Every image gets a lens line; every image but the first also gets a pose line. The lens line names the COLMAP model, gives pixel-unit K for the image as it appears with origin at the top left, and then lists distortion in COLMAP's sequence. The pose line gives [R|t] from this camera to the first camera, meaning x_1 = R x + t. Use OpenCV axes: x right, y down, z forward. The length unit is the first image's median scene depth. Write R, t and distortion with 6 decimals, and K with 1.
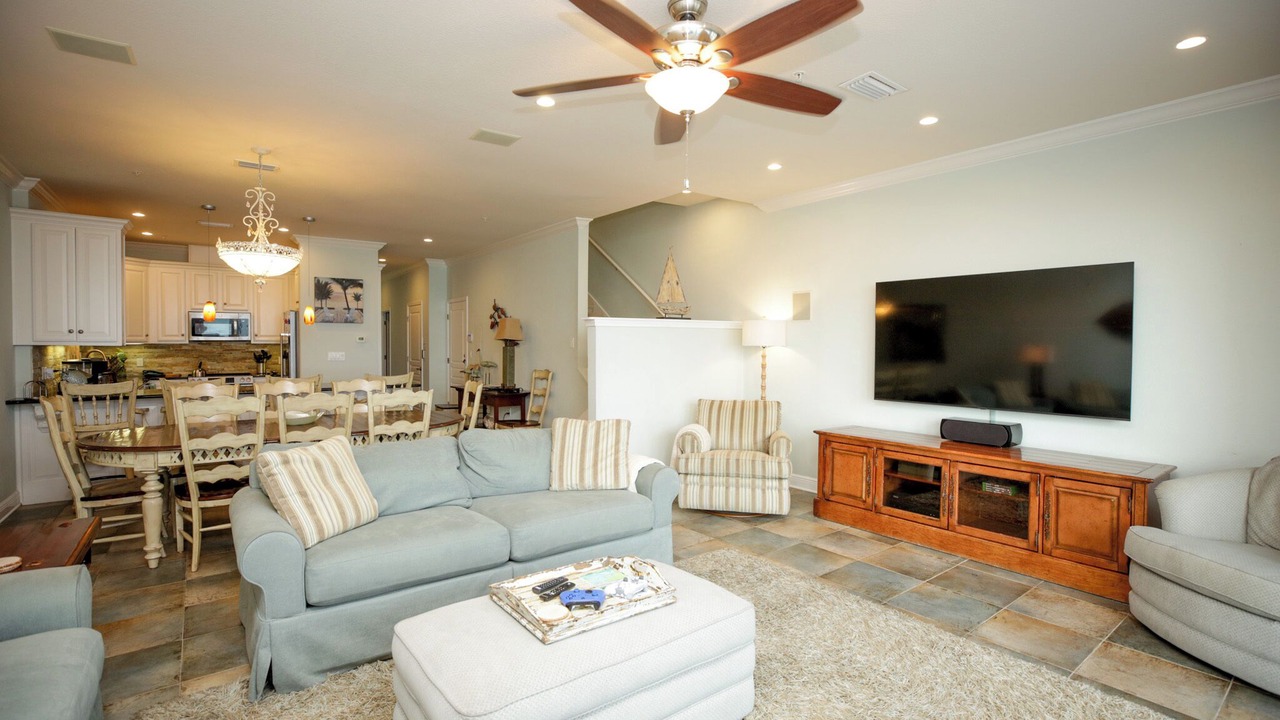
lens RADIAL K [[598.4, 0, 643.0], [0, 598.4, 361.2], [0, 0, 1]] dist [-0.024368, 0.005747]
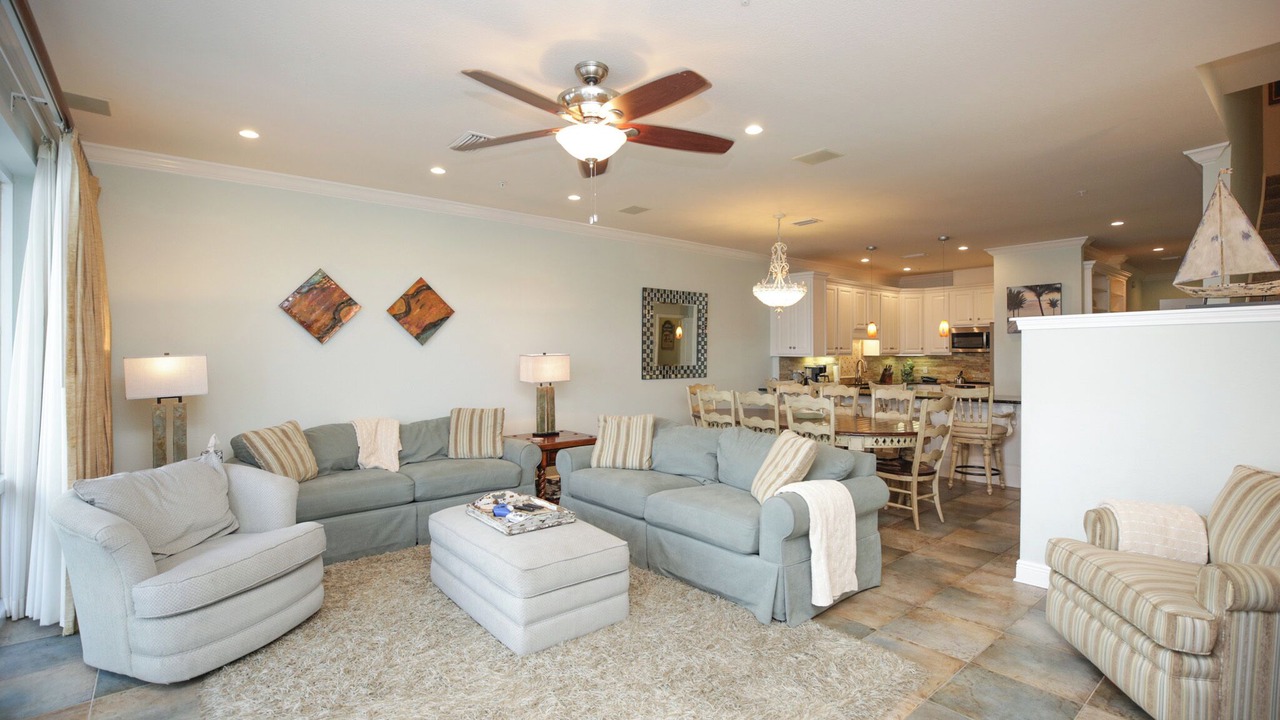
lens RADIAL K [[598.4, 0, 634.7], [0, 598.4, 354.3], [0, 0, 1]] dist [-0.024368, 0.005747]
pose [[0.036080, -0.004296, -0.999340, 0.409395], [-0.026141, 0.999645, -0.005241, -0.009000], [0.999007, 0.026313, 0.035955, 0.344648]]
